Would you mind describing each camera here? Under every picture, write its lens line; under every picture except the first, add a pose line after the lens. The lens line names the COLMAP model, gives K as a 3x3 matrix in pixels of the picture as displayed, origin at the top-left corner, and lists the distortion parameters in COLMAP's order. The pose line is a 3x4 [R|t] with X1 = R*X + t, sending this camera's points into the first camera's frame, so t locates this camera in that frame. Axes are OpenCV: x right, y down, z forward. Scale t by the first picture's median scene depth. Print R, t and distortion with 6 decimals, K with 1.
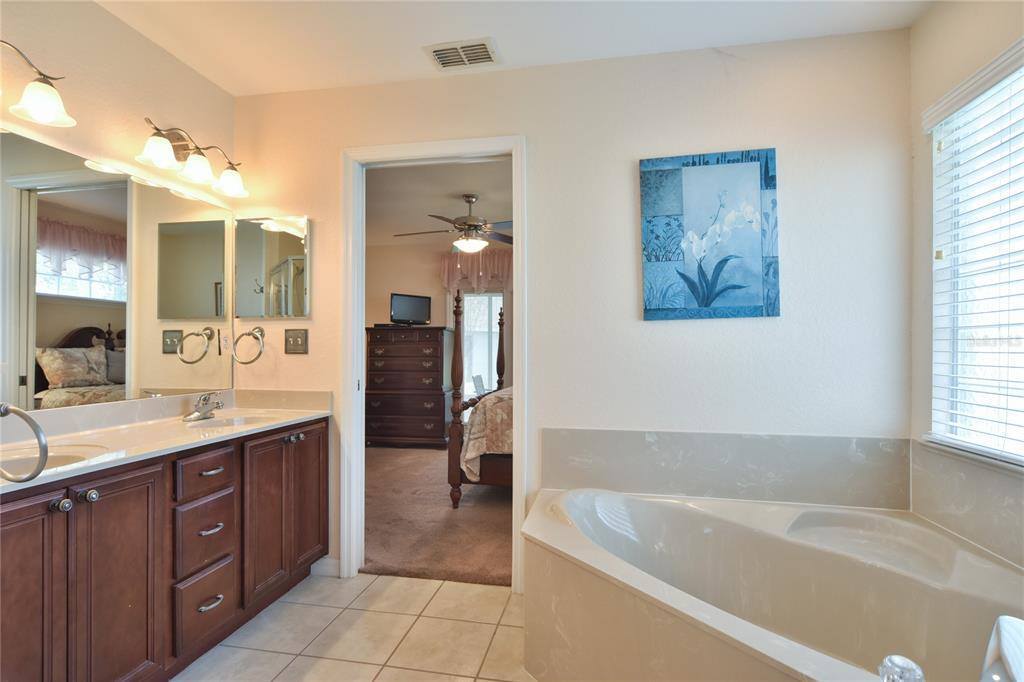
lens RADIAL K [[497.1, 0, 519.8], [0, 497.1, 344.6], [0, 0, 1]] dist [-0.001619, 0.003269]
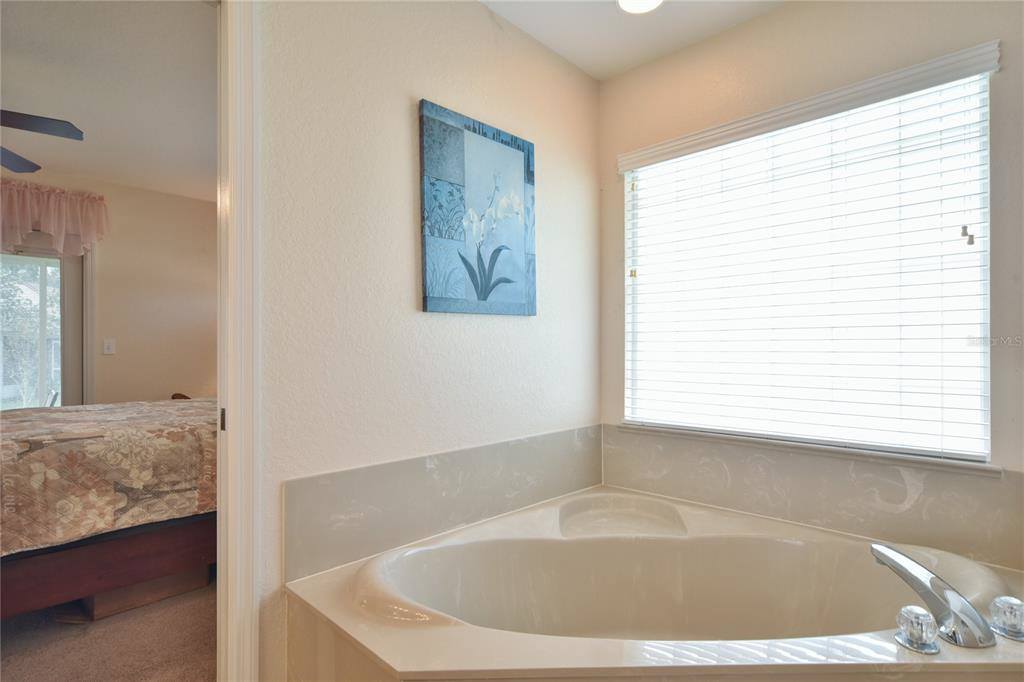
lens RADIAL K [[497.1, 0, 510.7], [0, 497.1, 346.3], [0, 0, 1]] dist [-0.001619, 0.003269]
pose [[0.572813, 0.005000, 0.819671, -0.308654], [-0.004524, 0.999985, -0.002938, 0.006898], [-0.819674, -0.002025, 0.572827, 0.466719]]
